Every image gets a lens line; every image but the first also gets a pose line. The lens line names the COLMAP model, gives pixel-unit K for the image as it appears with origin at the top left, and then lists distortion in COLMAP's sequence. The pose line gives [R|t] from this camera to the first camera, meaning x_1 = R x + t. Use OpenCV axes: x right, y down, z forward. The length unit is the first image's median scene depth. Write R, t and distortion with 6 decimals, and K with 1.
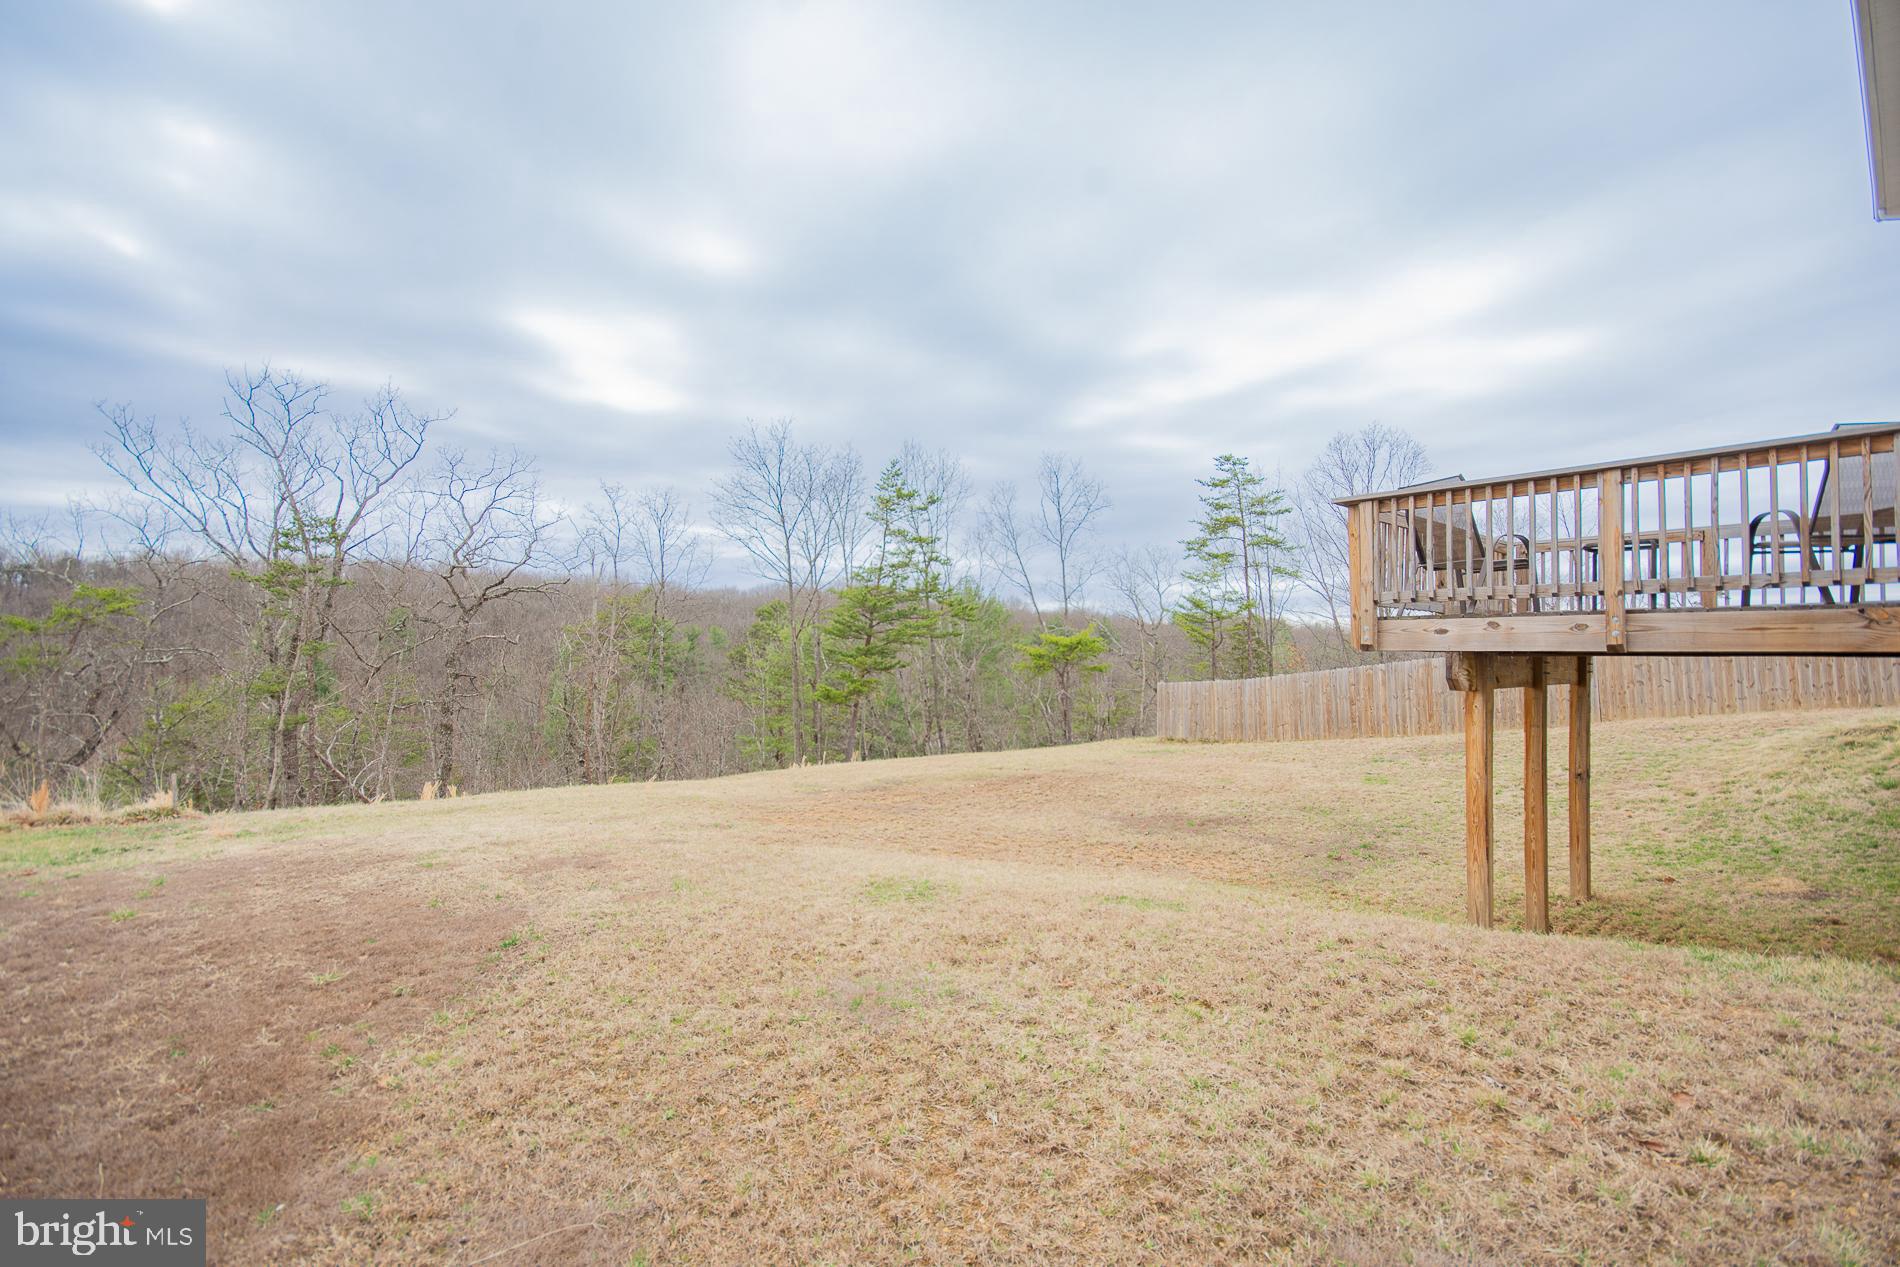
lens RADIAL K [[839.4, 0, 950.0], [0, 839.4, 633.5], [0, 0, 1]] dist [-0.004342, -0.000217]
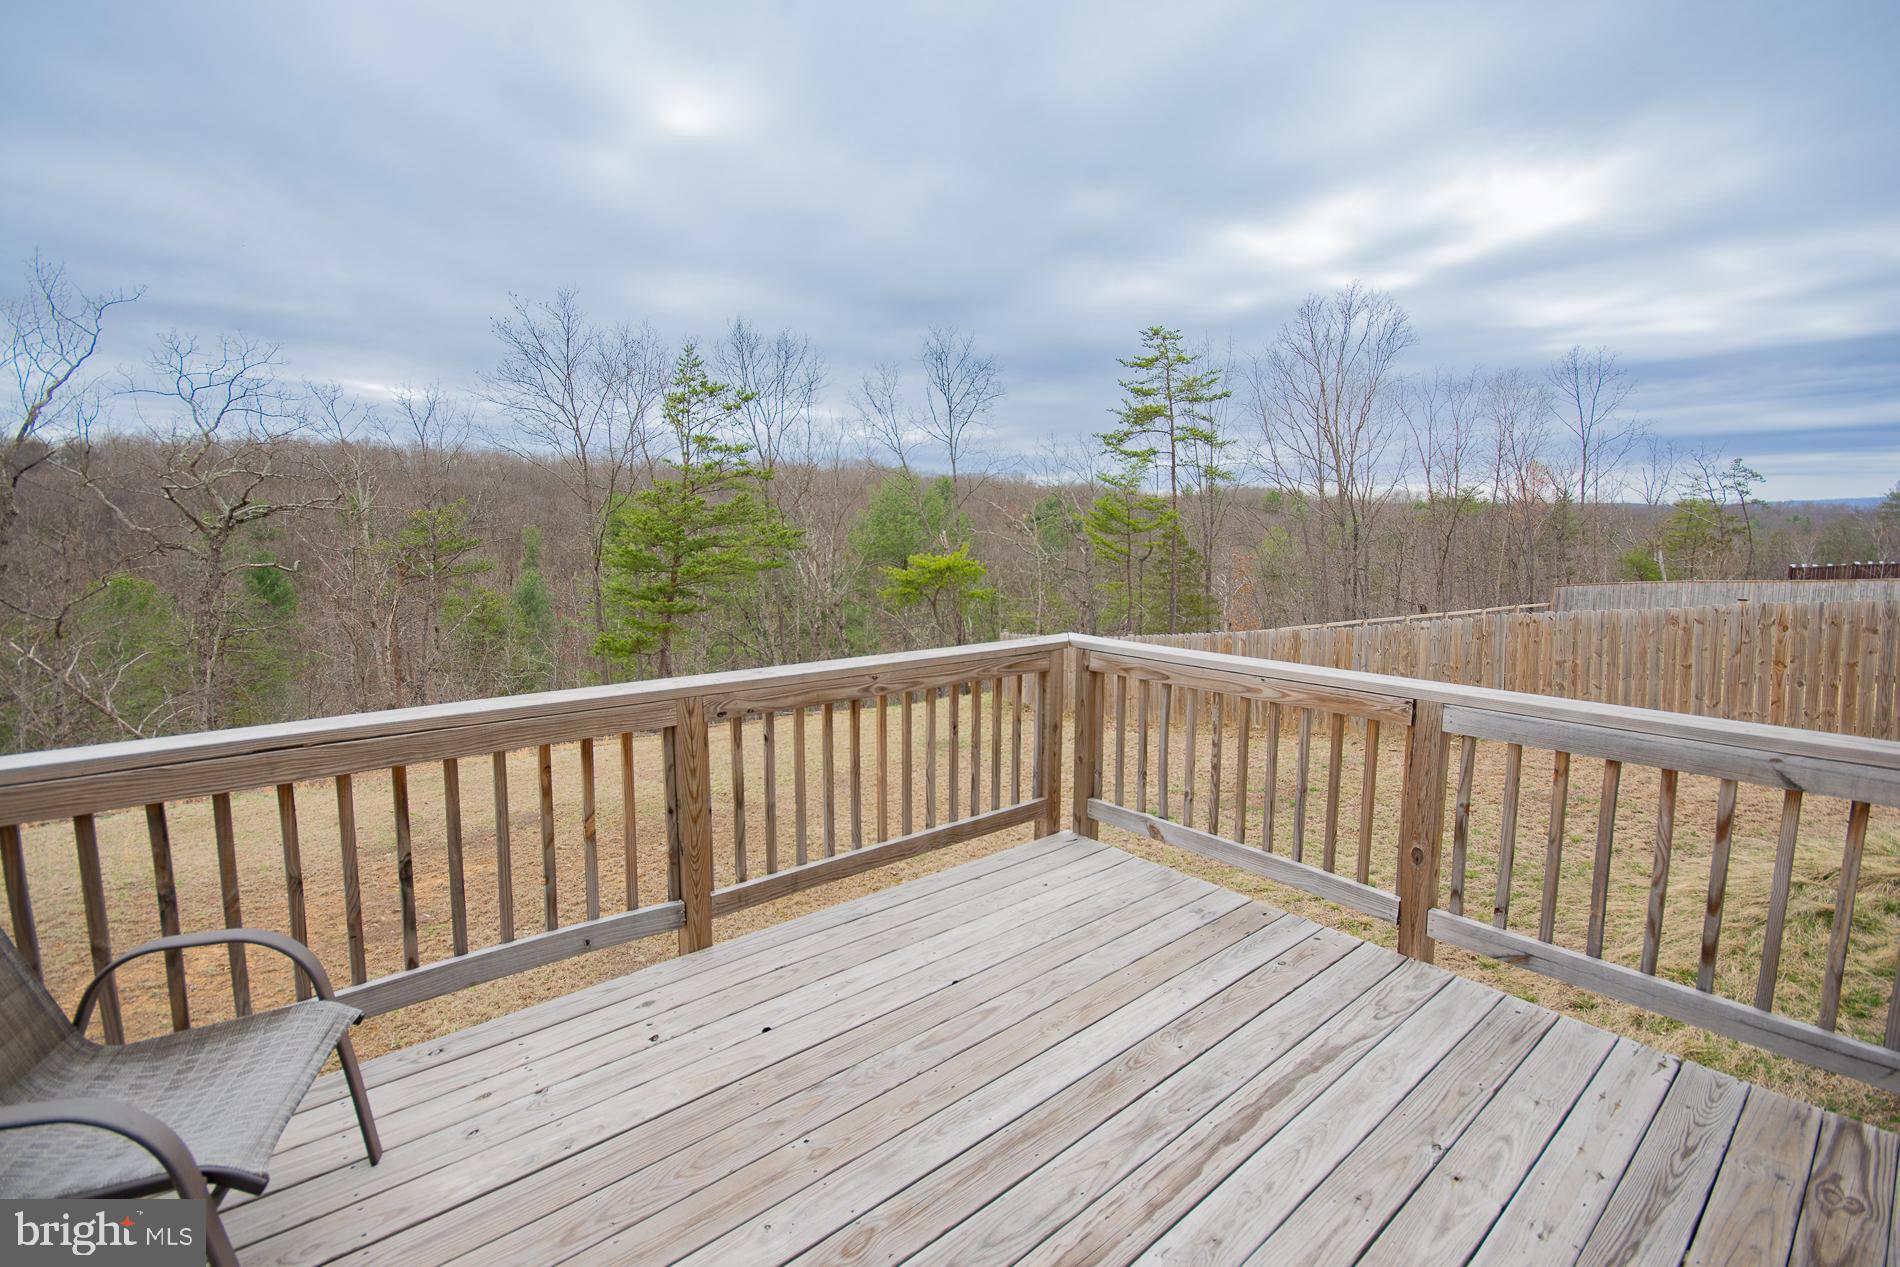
lens RADIAL K [[847.8, 0, 950.0], [0, 847.8, 633.5], [0, 0, 1]] dist [-0.003471, -0.000359]
pose [[0.999837, -0.005951, -0.017021, 0.143178], [0.008424, 0.988778, 0.149155, -0.041894], [0.015942, -0.149274, 0.988667, 0.131217]]
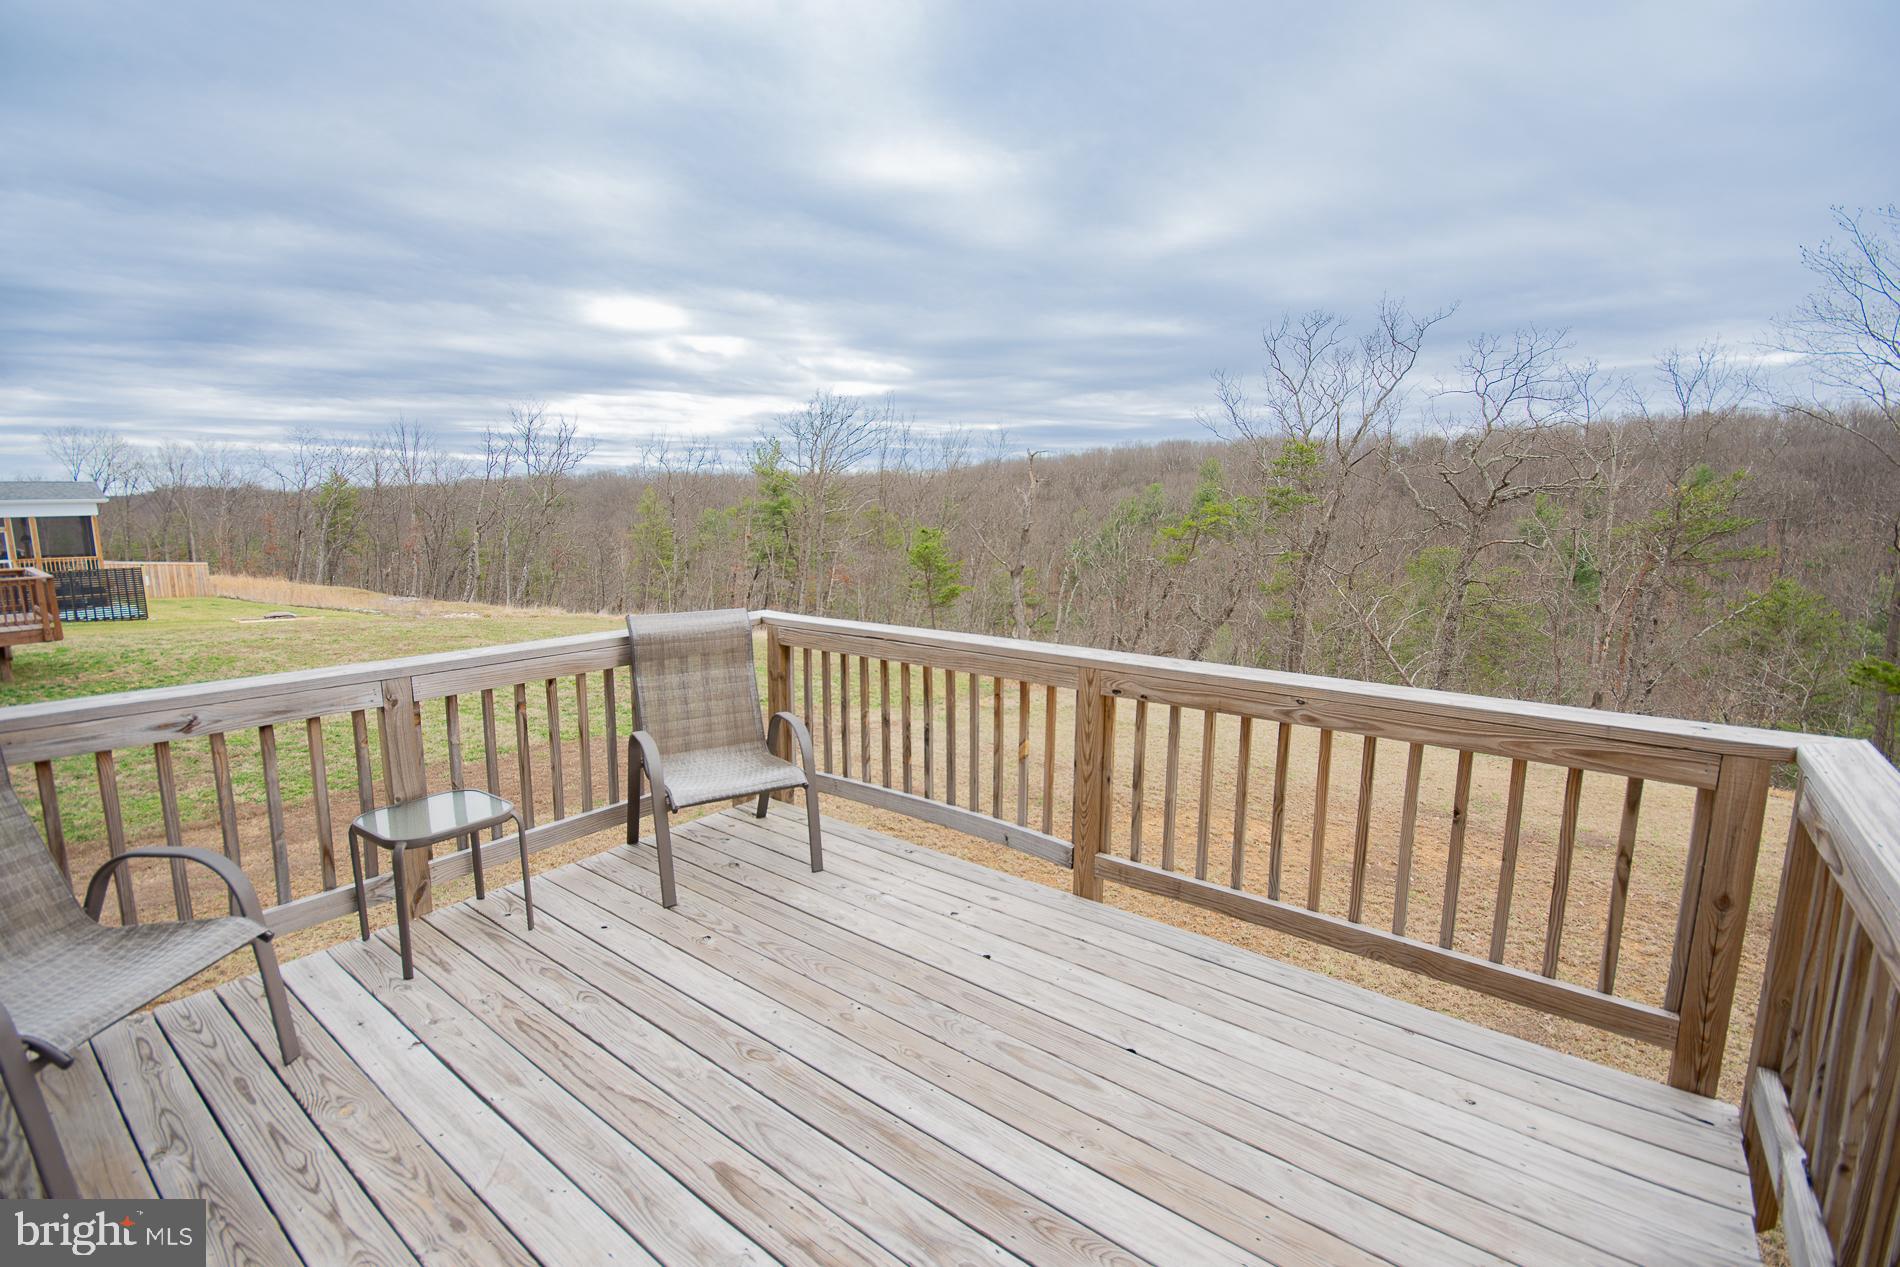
lens RADIAL K [[862.7, 0, 950.0], [0, 862.7, 633.5], [0, 0, 1]] dist [0.000617, -0.000137]
pose [[0.181607, 0.133071, -0.974326, 0.639897], [0.027576, 0.989723, 0.140314, -0.026752], [0.982985, -0.052350, 0.176071, 0.553279]]
